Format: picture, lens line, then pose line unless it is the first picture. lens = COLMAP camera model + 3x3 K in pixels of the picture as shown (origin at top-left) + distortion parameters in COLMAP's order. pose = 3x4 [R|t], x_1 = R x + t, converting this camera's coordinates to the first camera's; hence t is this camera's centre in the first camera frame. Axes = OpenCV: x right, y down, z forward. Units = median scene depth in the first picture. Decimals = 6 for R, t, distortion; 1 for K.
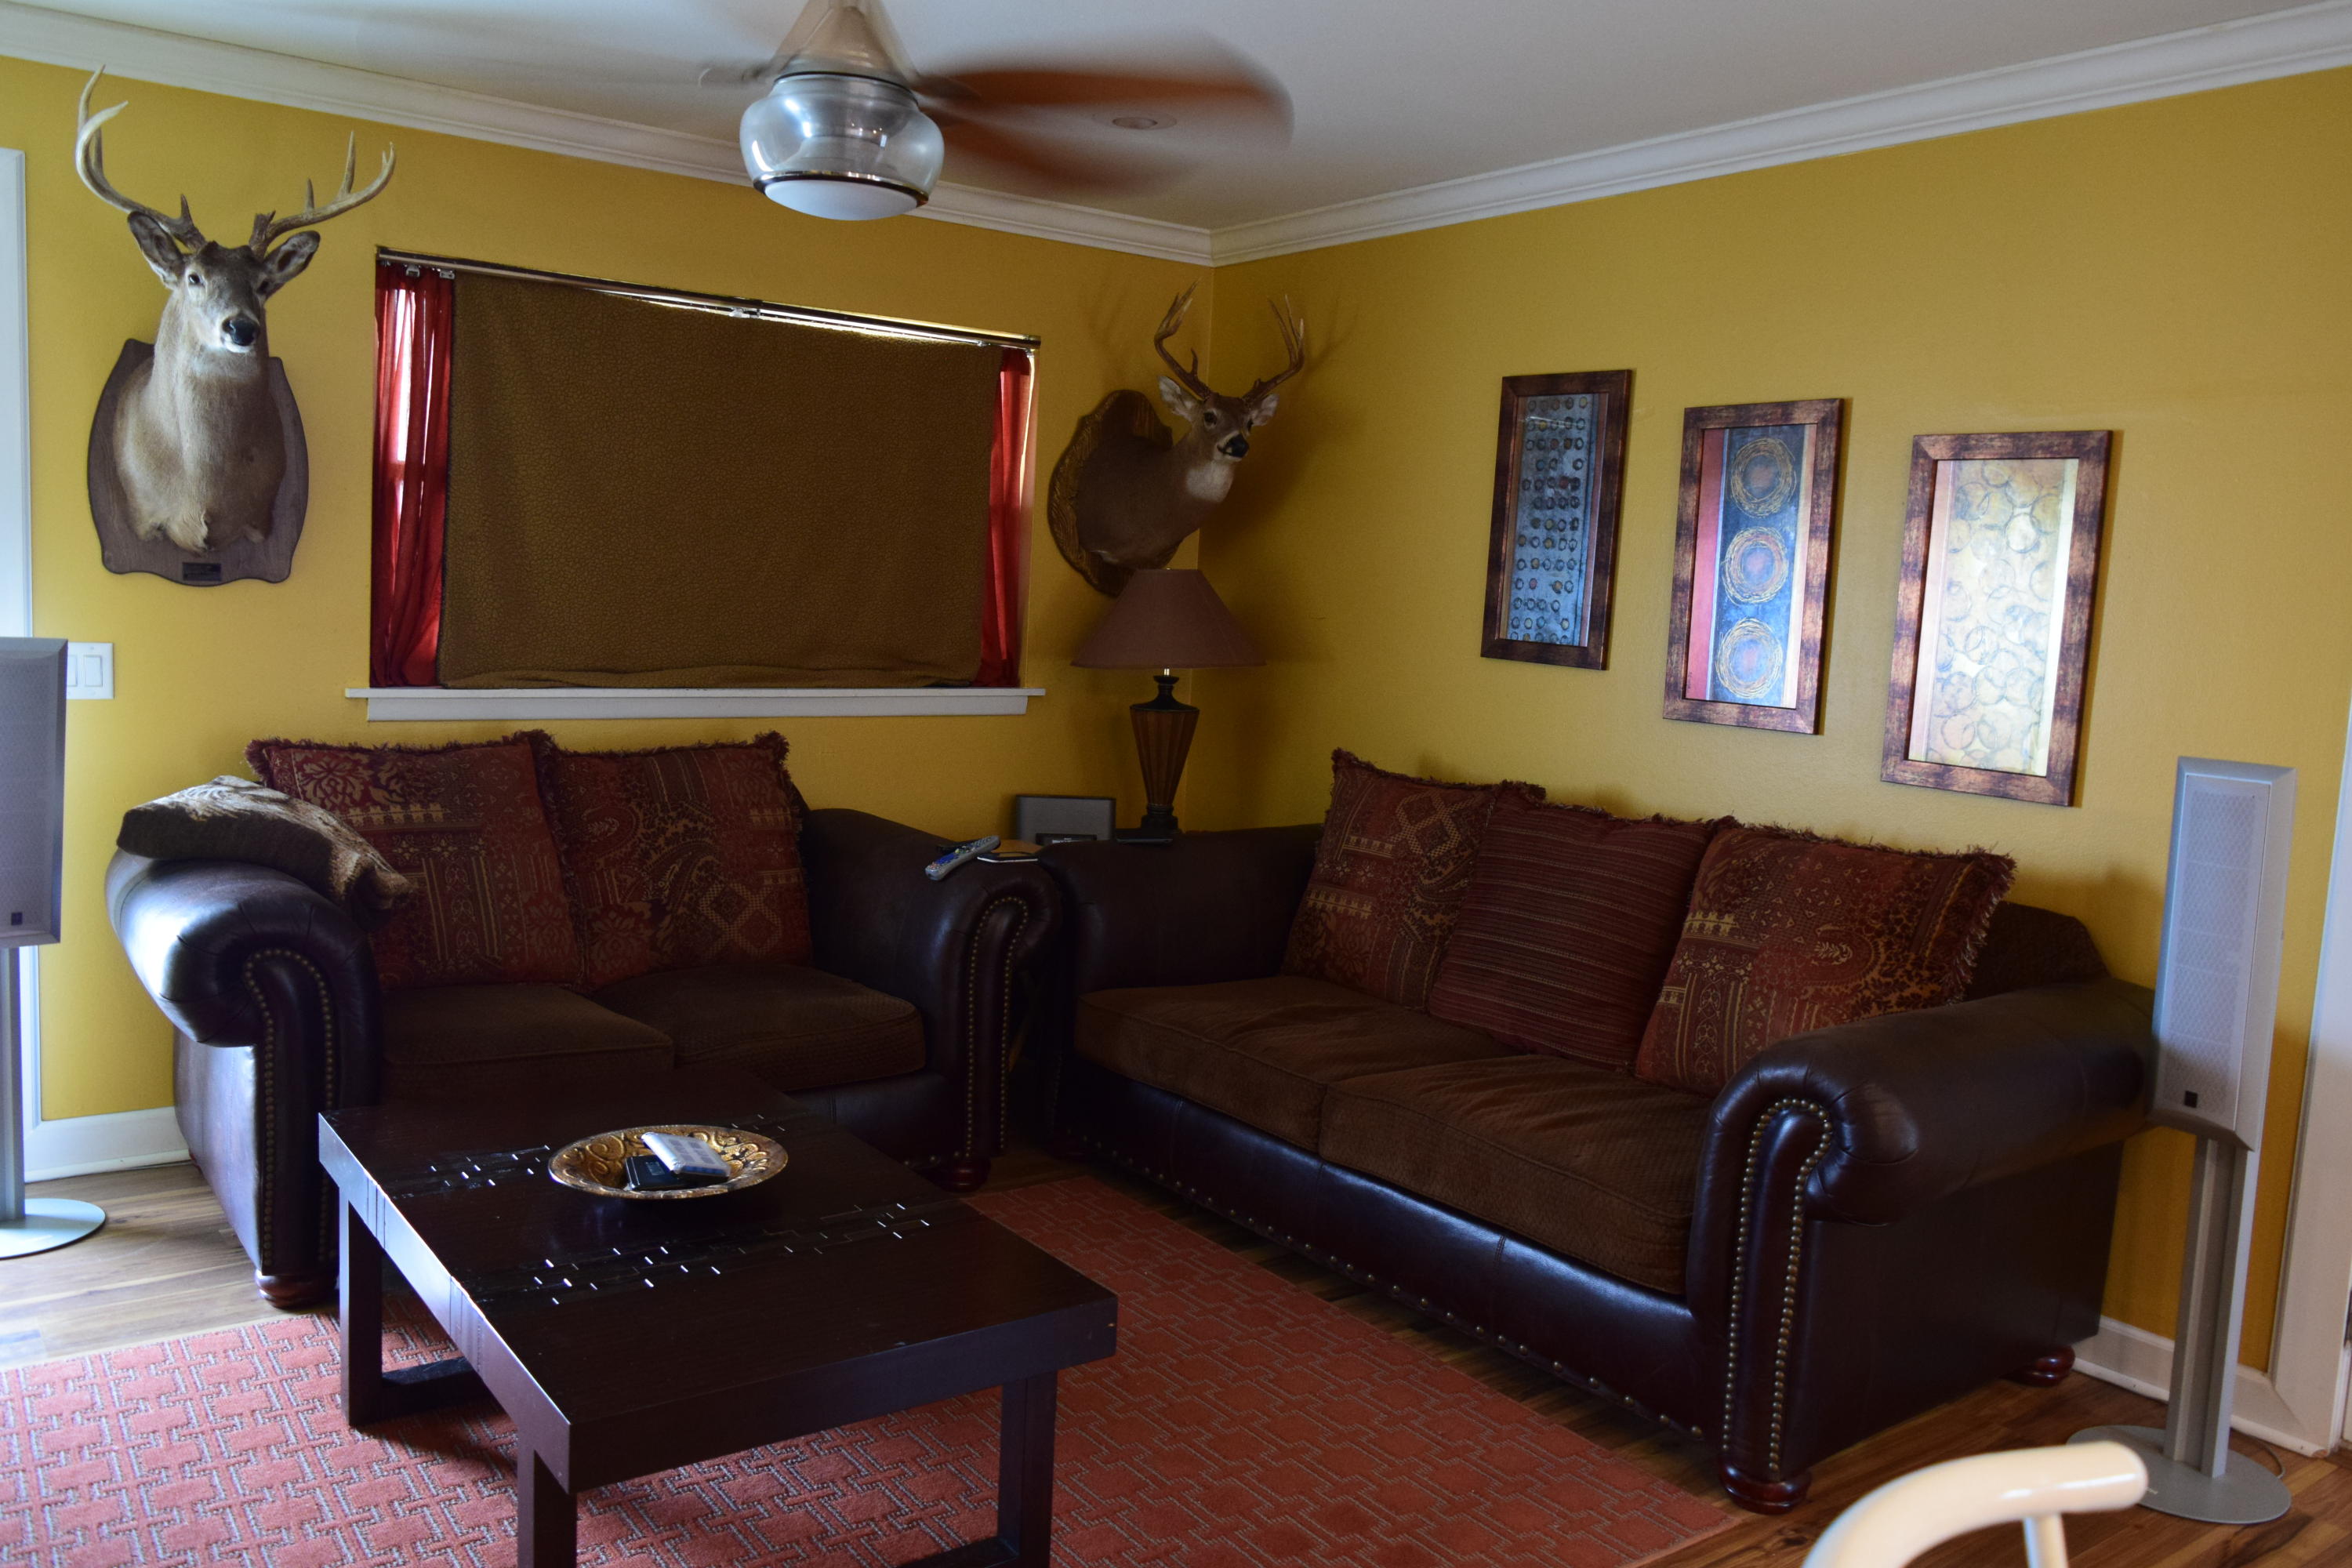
lens RADIAL K [[1833.2, 0, 1177.0], [0, 1833.2, 775.2], [0, 0, 1]] dist [-0.017774, 0.004620]
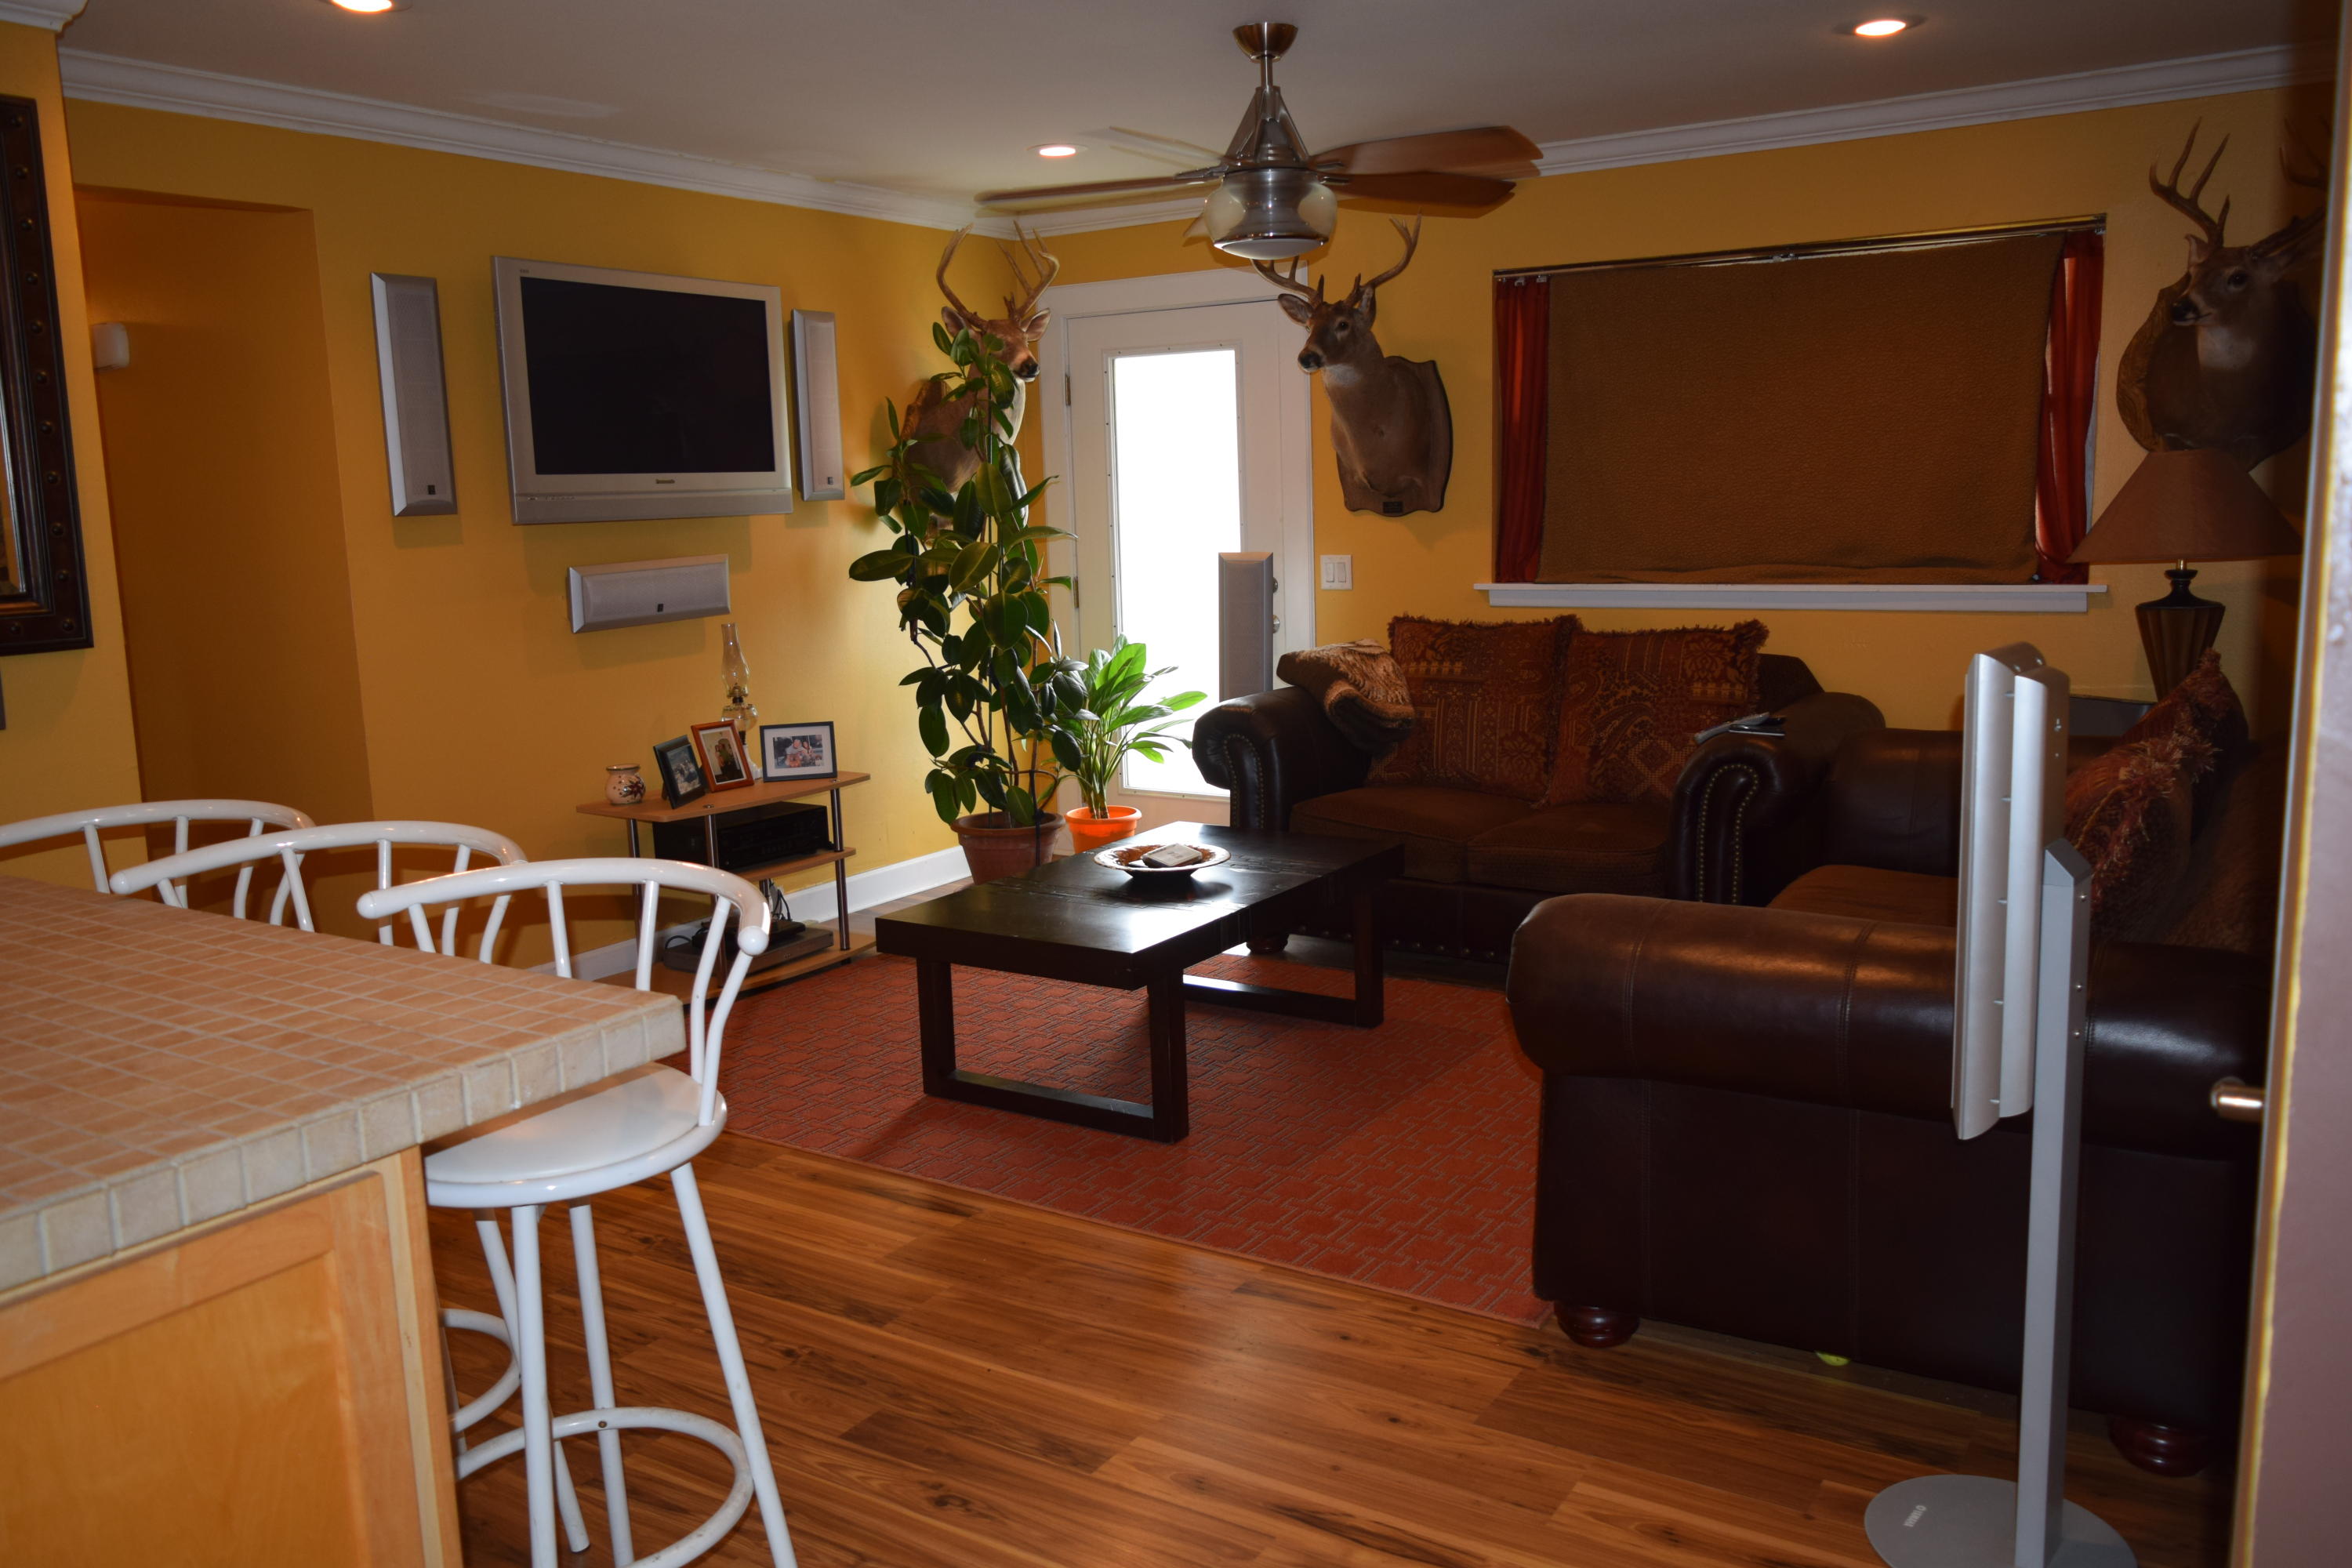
lens RADIAL K [[1834.5, 0, 1185.1], [0, 1834.5, 779.2], [0, 0, 1]] dist [-0.021035, -0.001643]
pose [[0.367448, 0.091084, -0.925573, 0.802136], [-0.050955, 0.995670, 0.077753, 0.005547], [0.928647, 0.018592, 0.370498, 0.248515]]
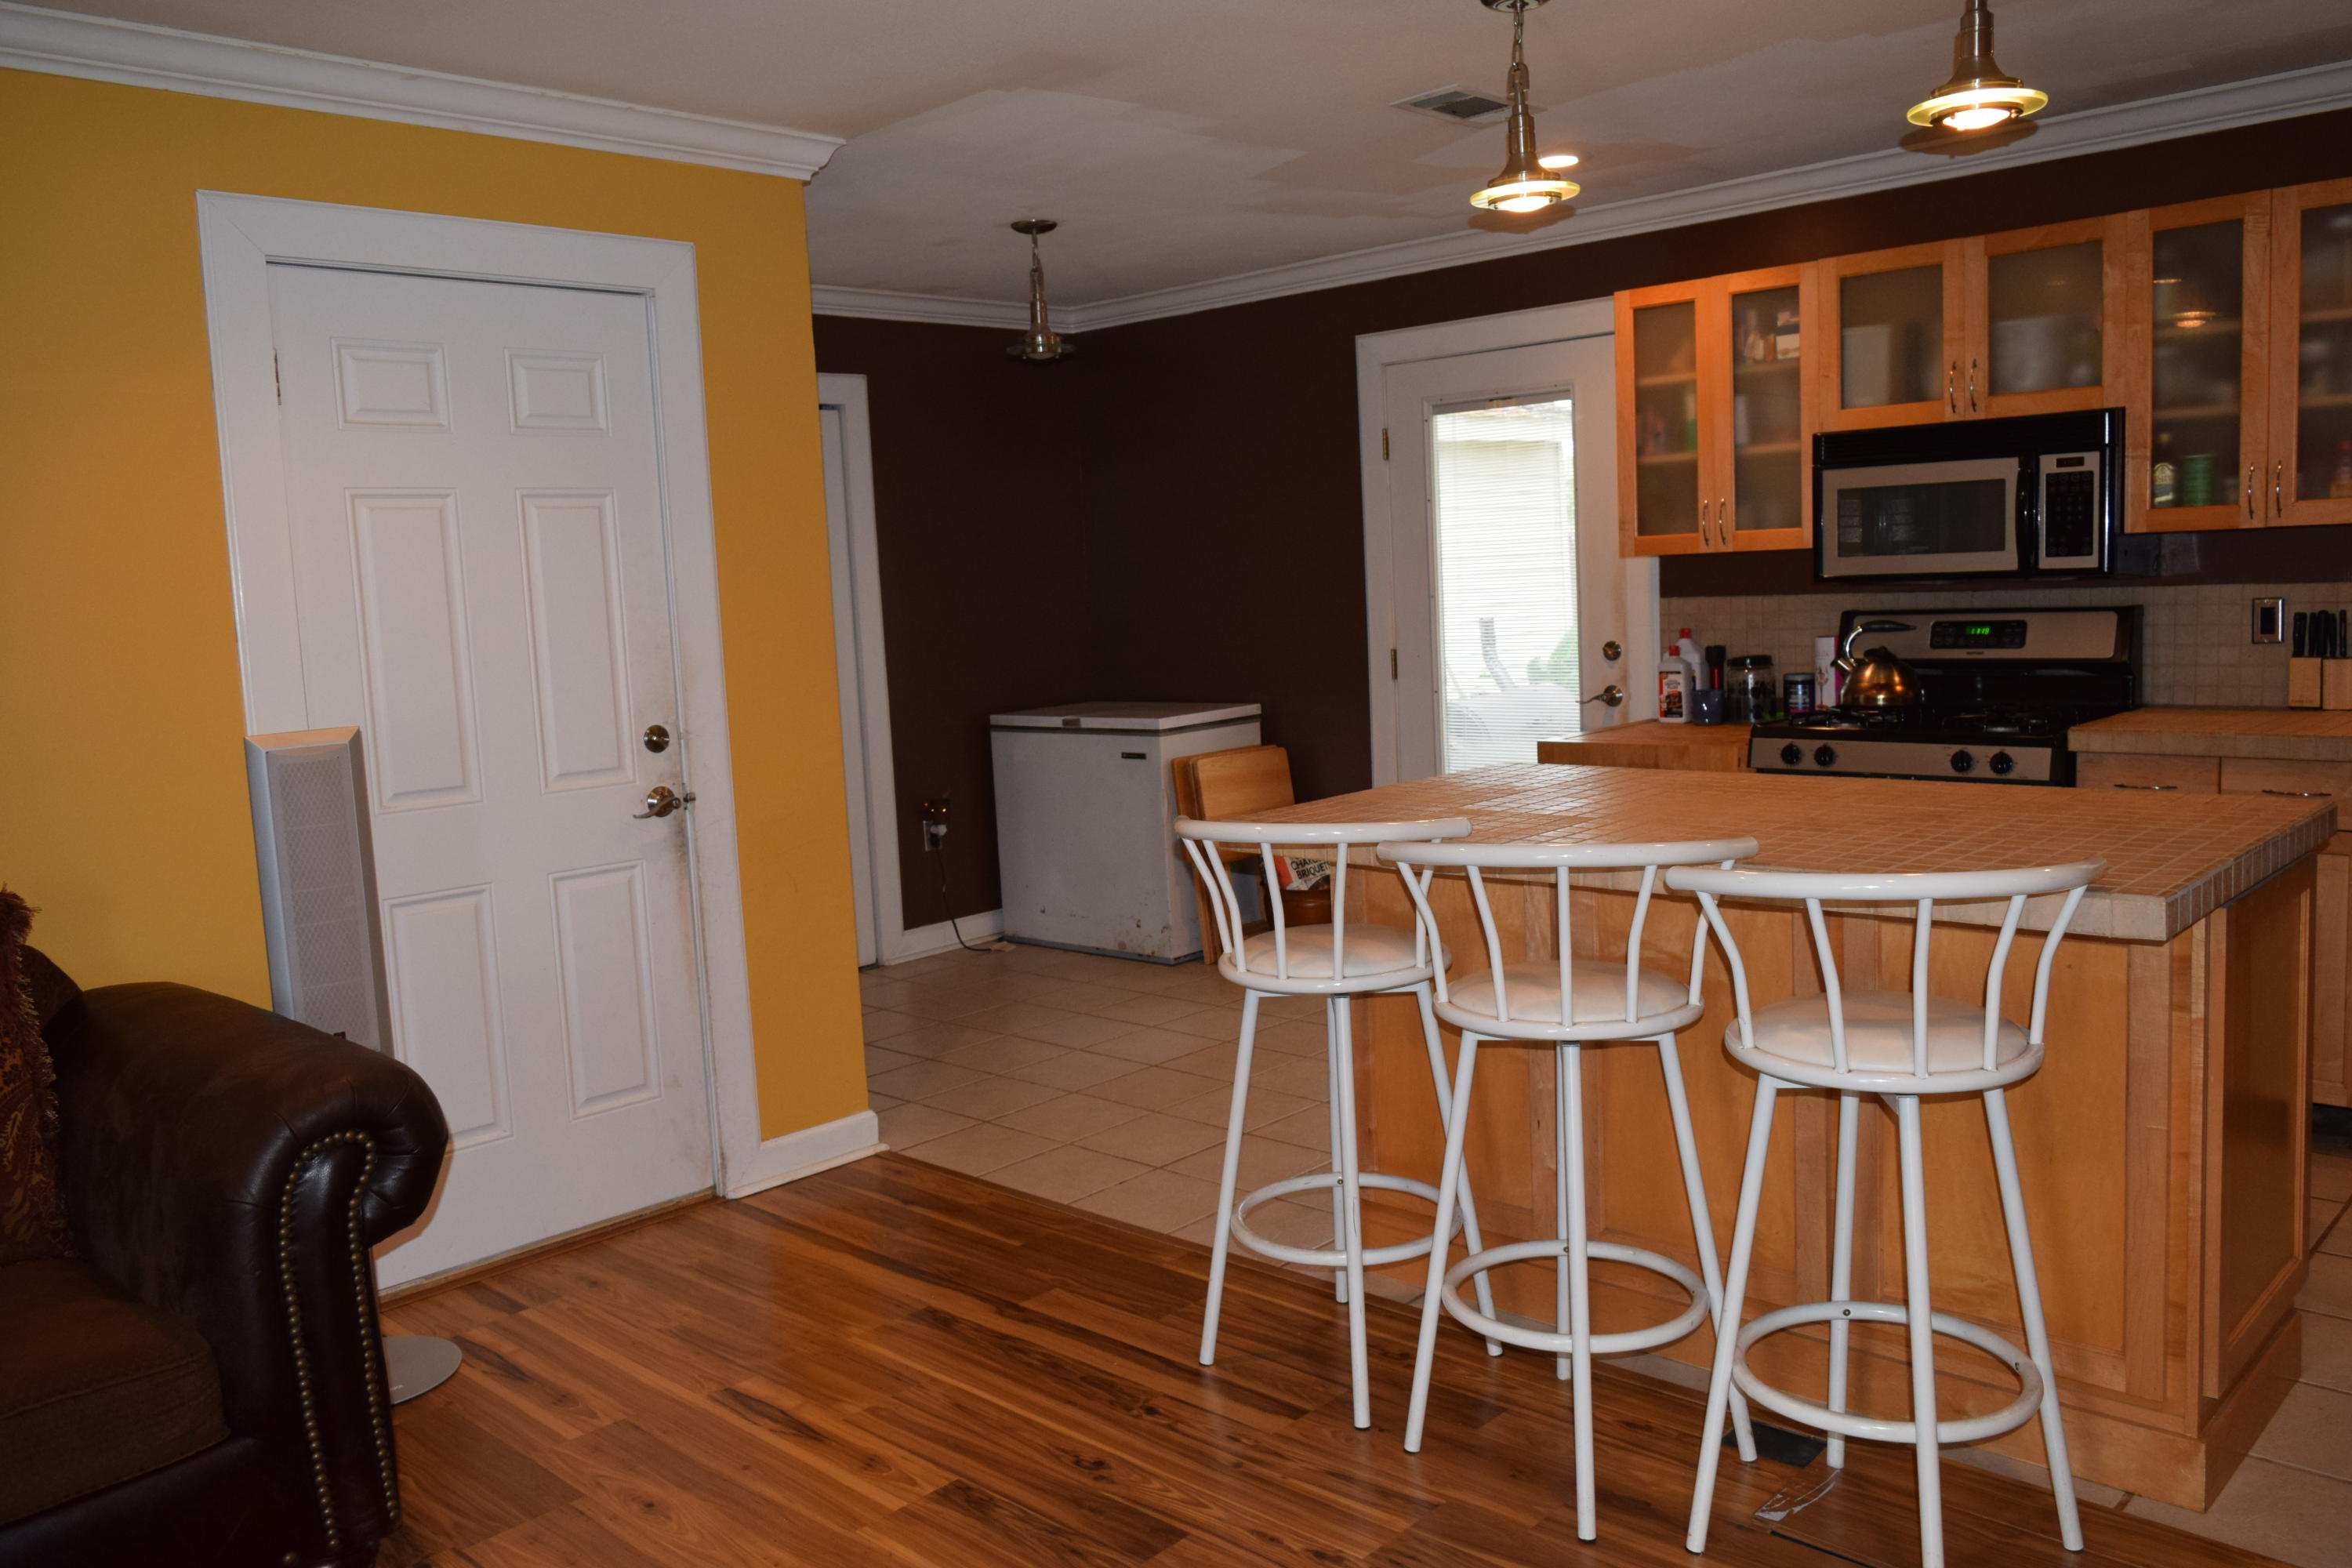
lens RADIAL K [[1833.2, 0, 1177.0], [0, 1833.2, 775.2], [0, 0, 1]] dist [-0.017774, 0.004620]
pose [[-0.185830, -0.147554, 0.971440, -0.396127], [0.144796, 0.973754, 0.175605, -0.064958], [-0.971854, 0.173294, -0.159588, 0.439147]]
